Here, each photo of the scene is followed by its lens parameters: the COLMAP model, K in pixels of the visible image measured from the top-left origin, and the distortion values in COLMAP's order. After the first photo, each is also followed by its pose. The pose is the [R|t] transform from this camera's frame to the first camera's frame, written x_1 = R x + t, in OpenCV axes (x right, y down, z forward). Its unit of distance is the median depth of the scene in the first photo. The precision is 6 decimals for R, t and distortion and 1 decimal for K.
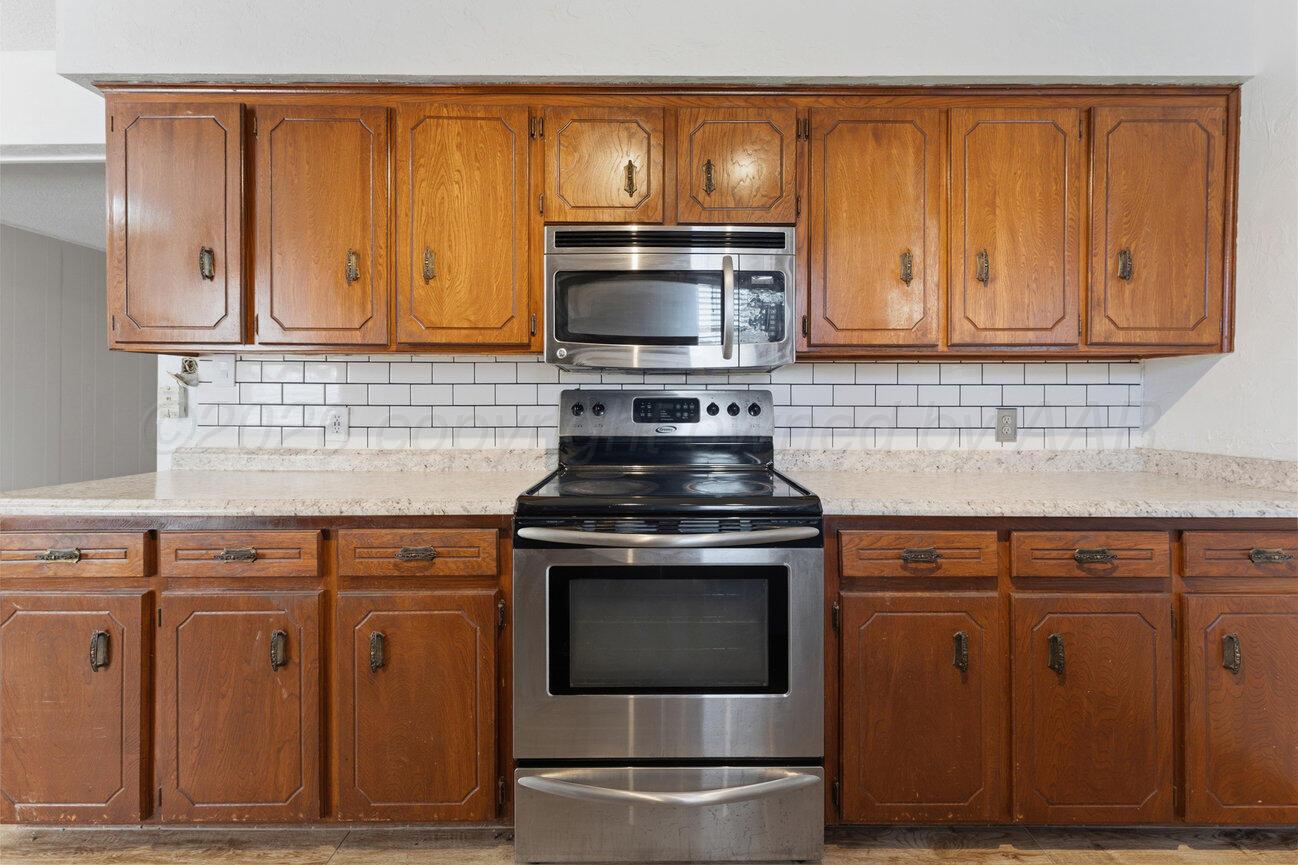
lens RADIAL K [[566.0, 0, 650.9], [0, 566.0, 399.4], [0, 0, 1]] dist [0.013171, -0.000128]
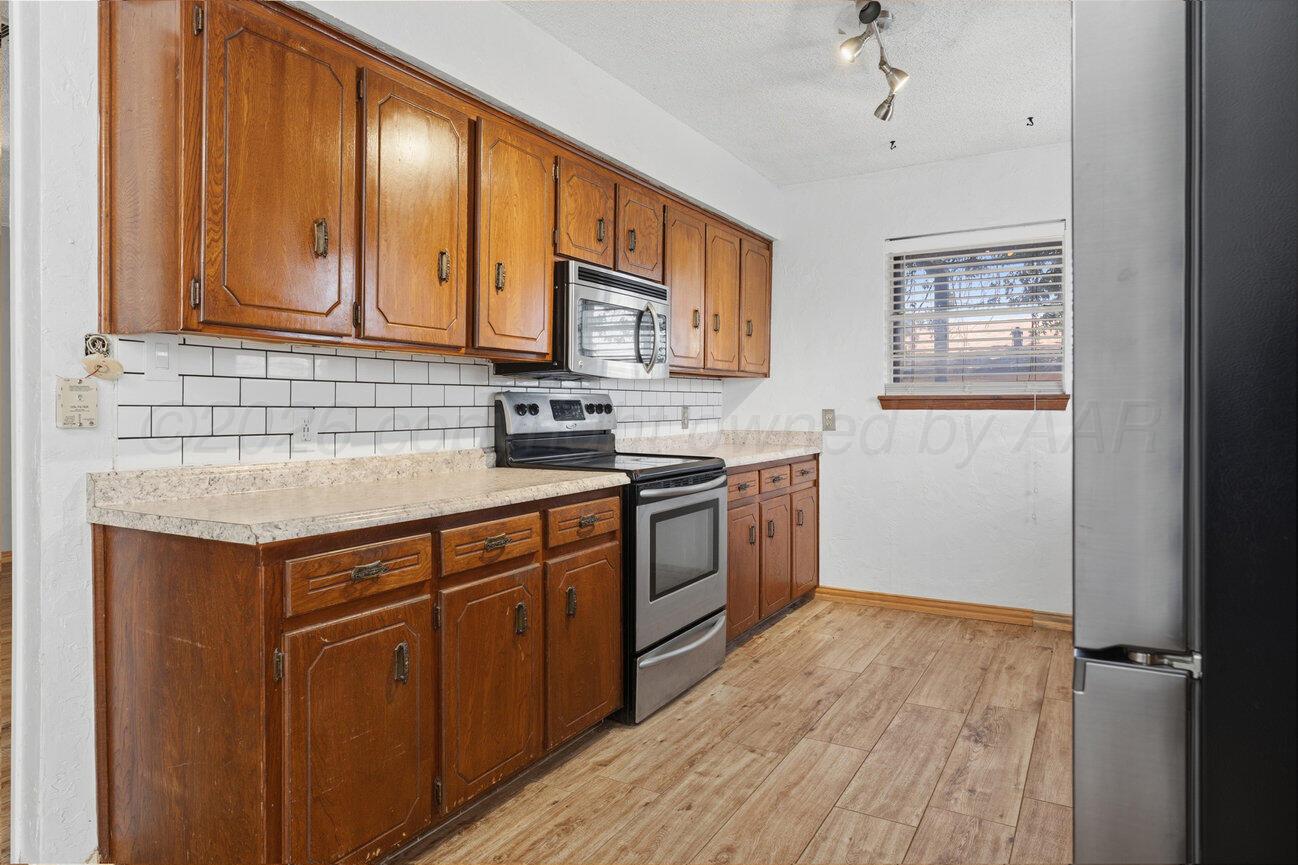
lens RADIAL K [[778.0, 0, 649.0], [0, 778.0, 432.5], [0, 0, 1]] dist [0.116158, -0.000090]
pose [[0.504605, -0.033484, 0.862701, -1.433360], [-0.003904, 0.999149, 0.041063, -0.001934], [-0.863341, -0.024088, 0.504045, -0.007577]]
